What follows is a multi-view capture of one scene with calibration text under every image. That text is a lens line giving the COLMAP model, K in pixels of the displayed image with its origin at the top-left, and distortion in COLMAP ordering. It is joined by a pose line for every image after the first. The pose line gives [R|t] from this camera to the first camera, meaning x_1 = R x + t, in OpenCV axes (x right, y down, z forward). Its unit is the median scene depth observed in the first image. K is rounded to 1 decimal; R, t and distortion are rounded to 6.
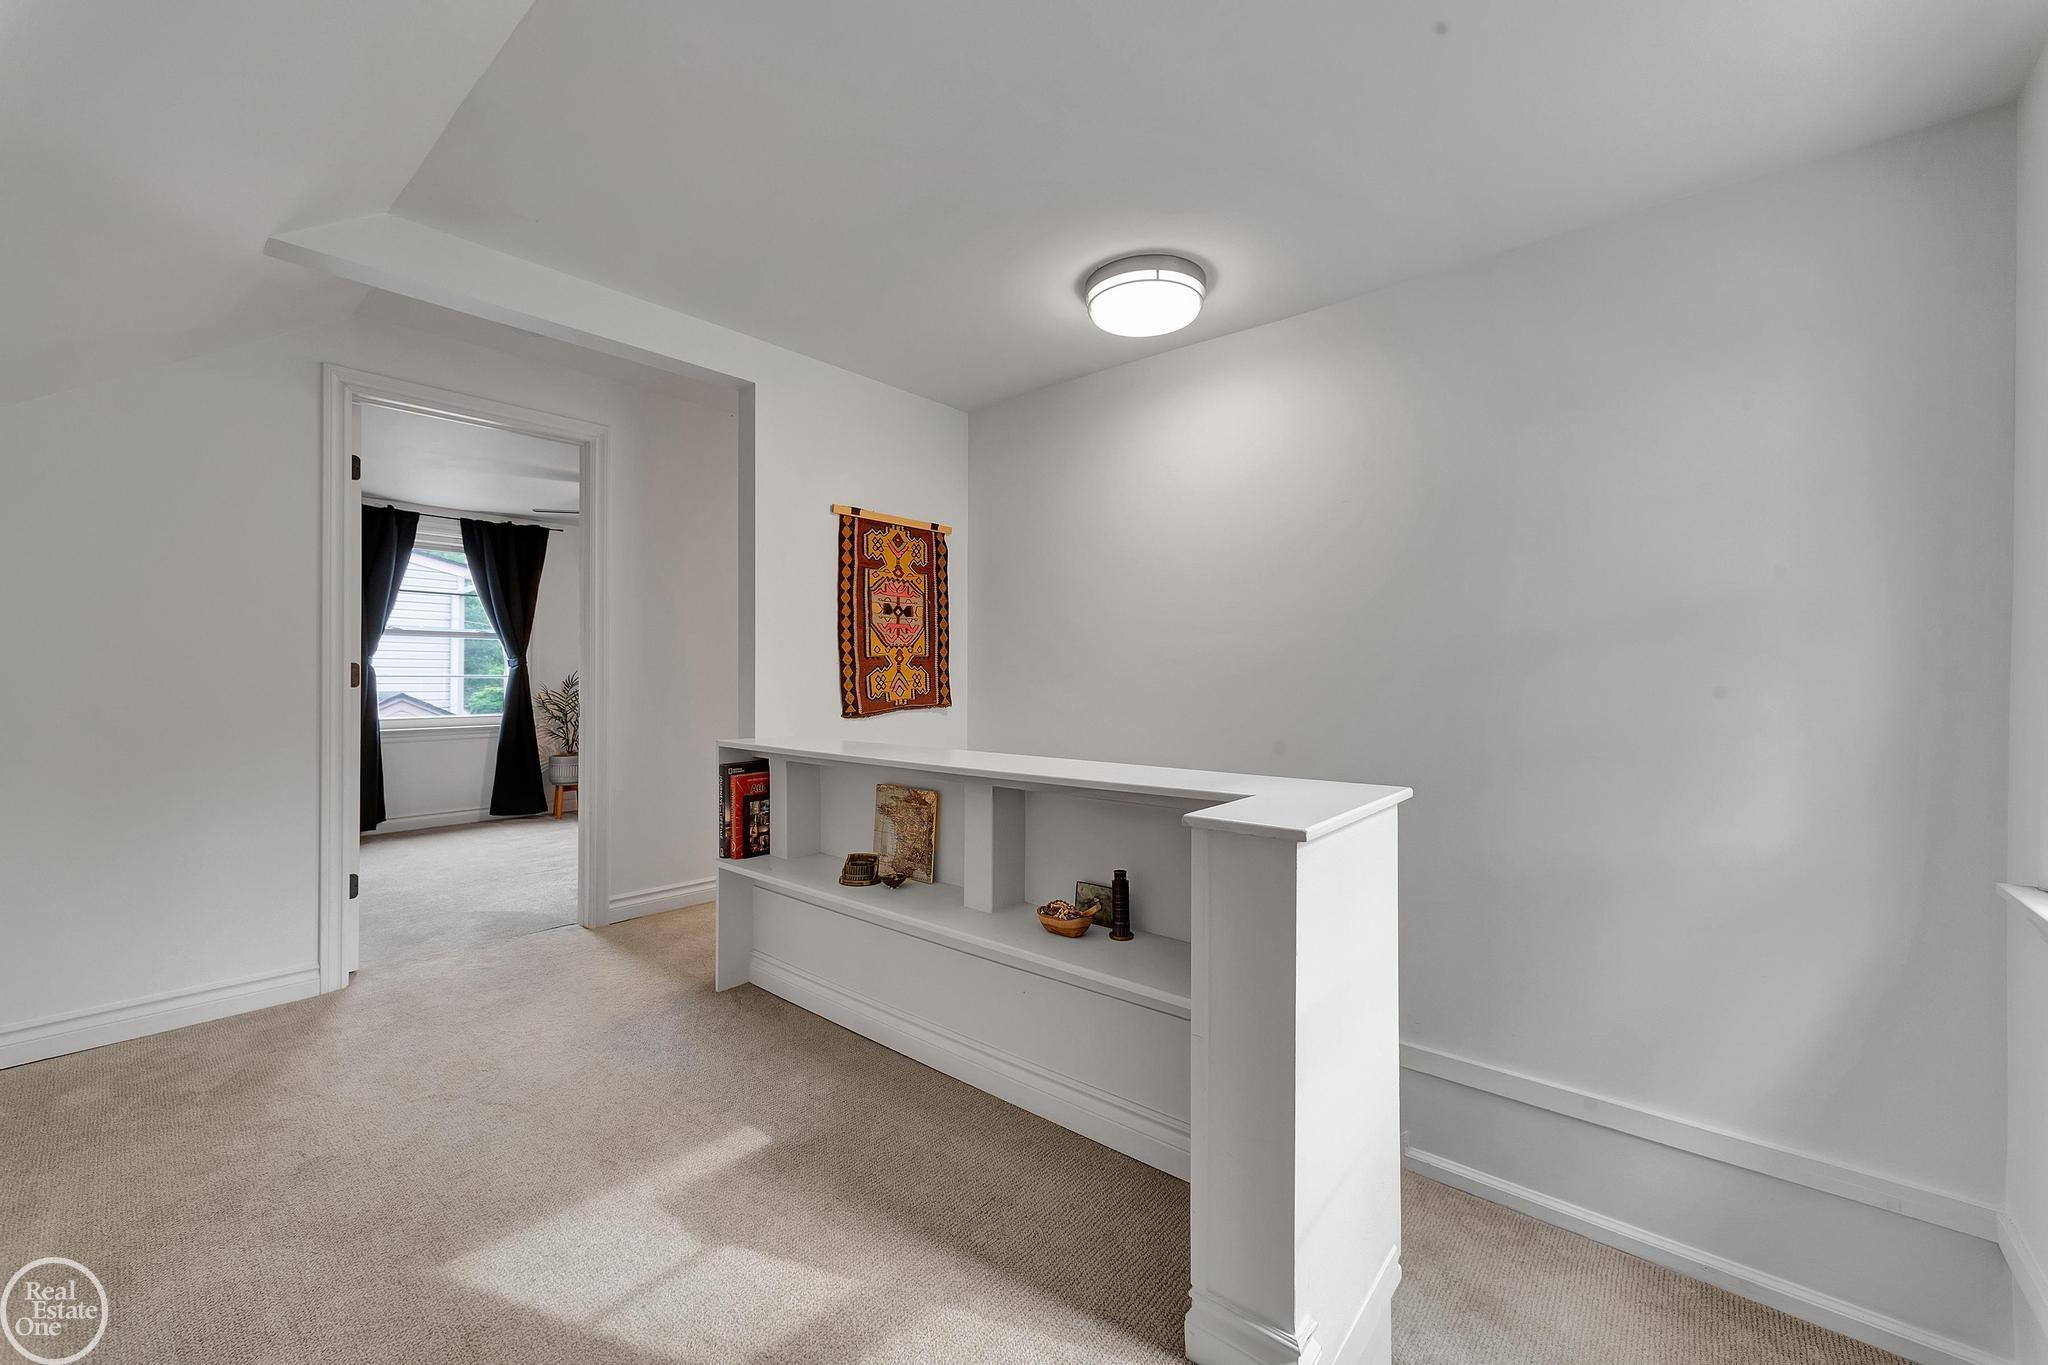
lens RADIAL K [[799.9, 0, 1022.6], [0, 799.9, 675.0], [0, 0, 1]] dist [0.004565, 0.000080]
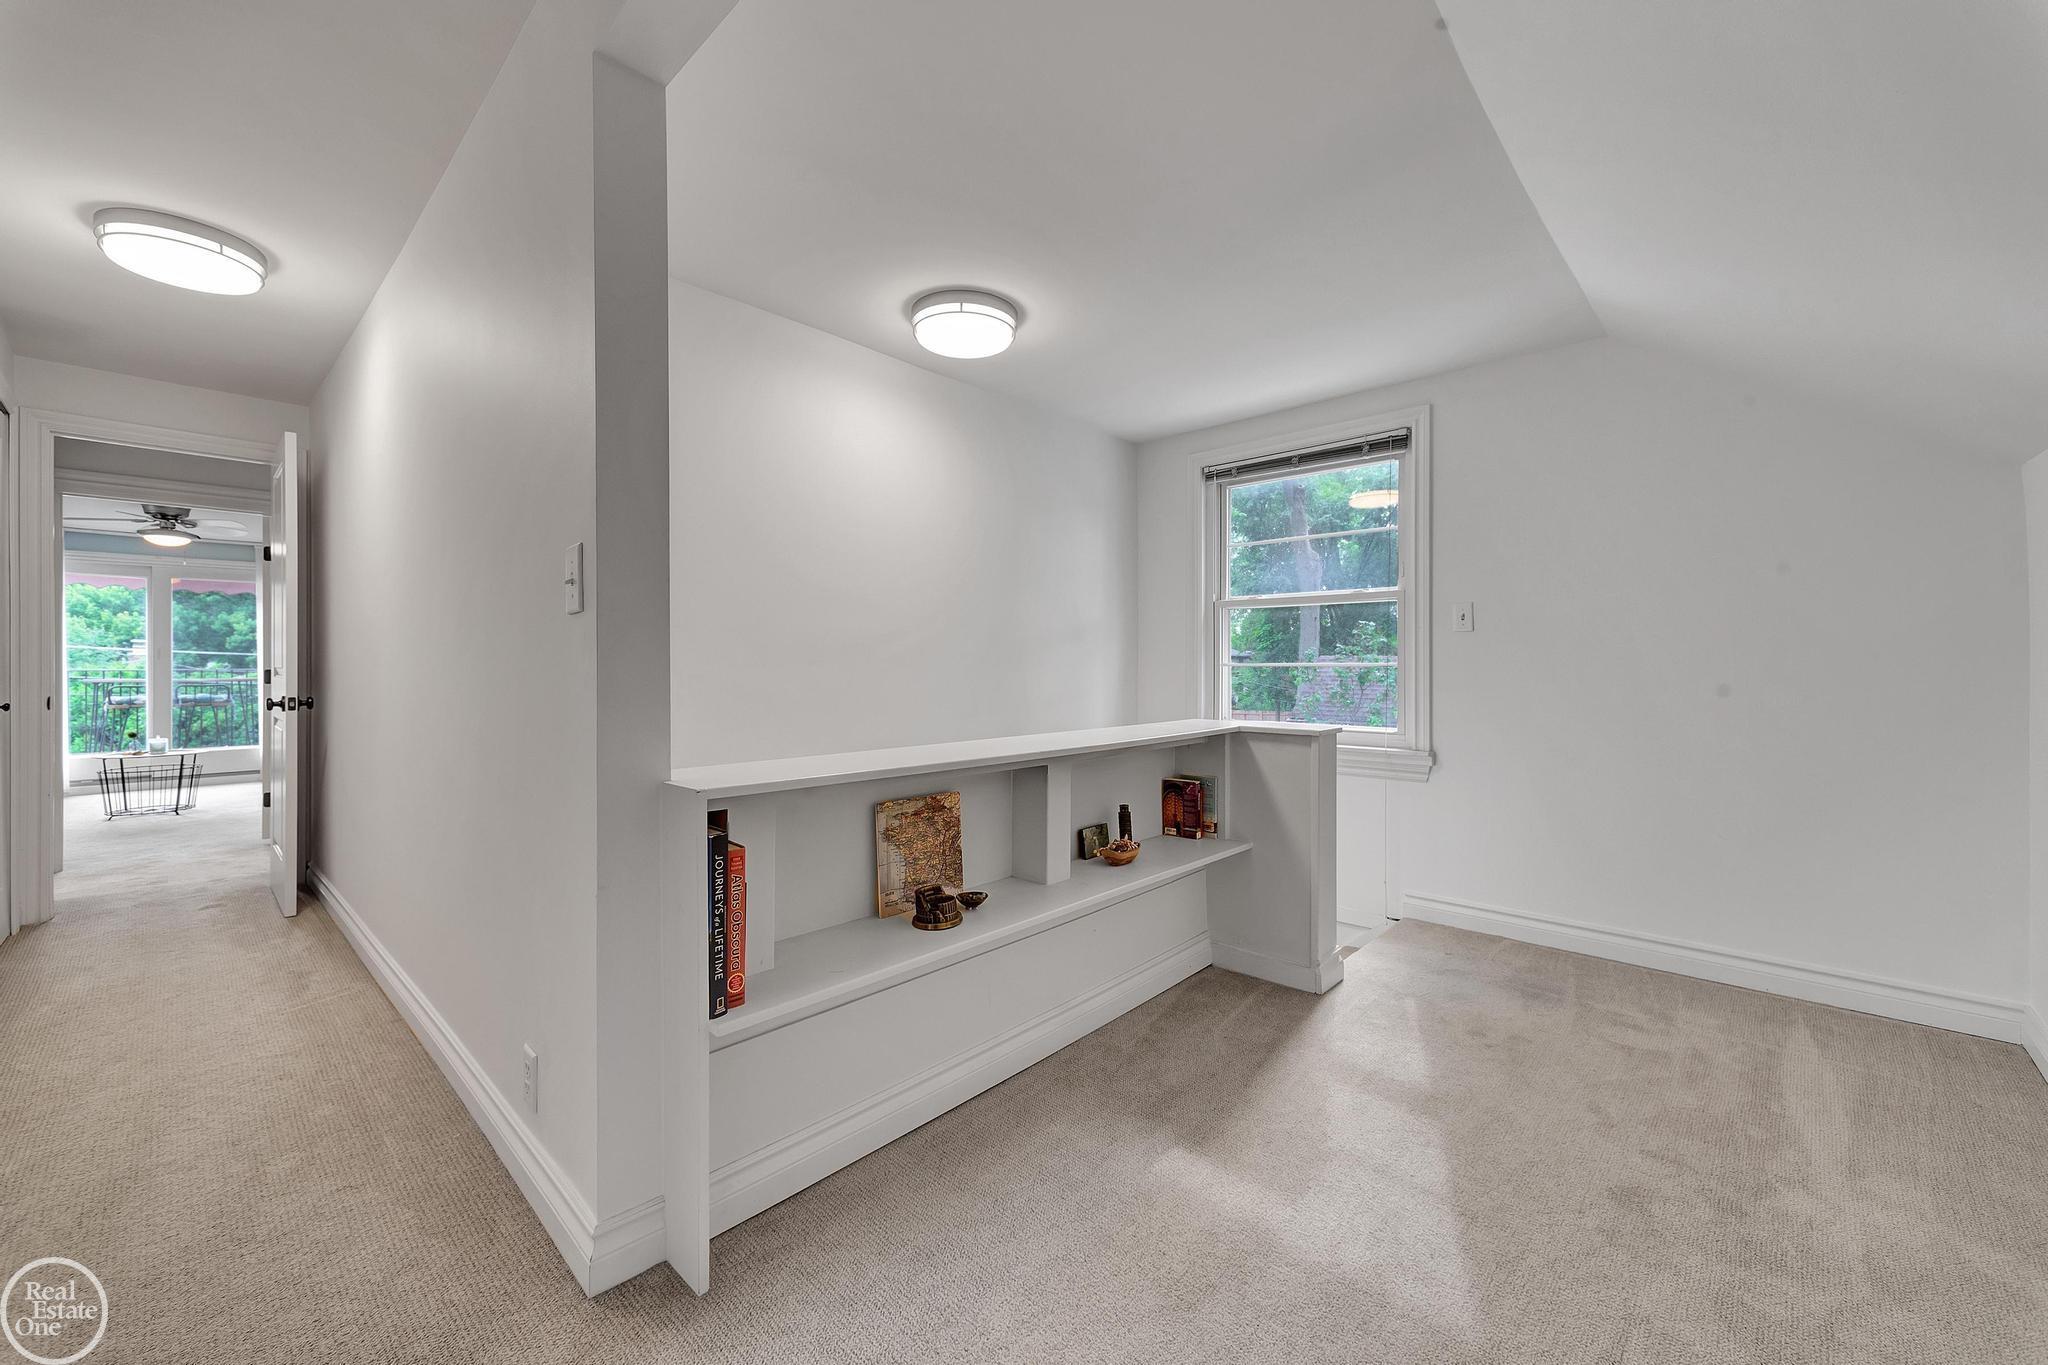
lens RADIAL K [[799.9, 0, 1022.6], [0, 799.9, 675.0], [0, 0, 1]] dist [0.004565, 0.000080]
pose [[0.030994, -0.006022, 0.999501, -0.978709], [-0.005069, 0.999968, 0.006182, 0.011500], [-0.999507, -0.005258, 0.030963, 0.893201]]
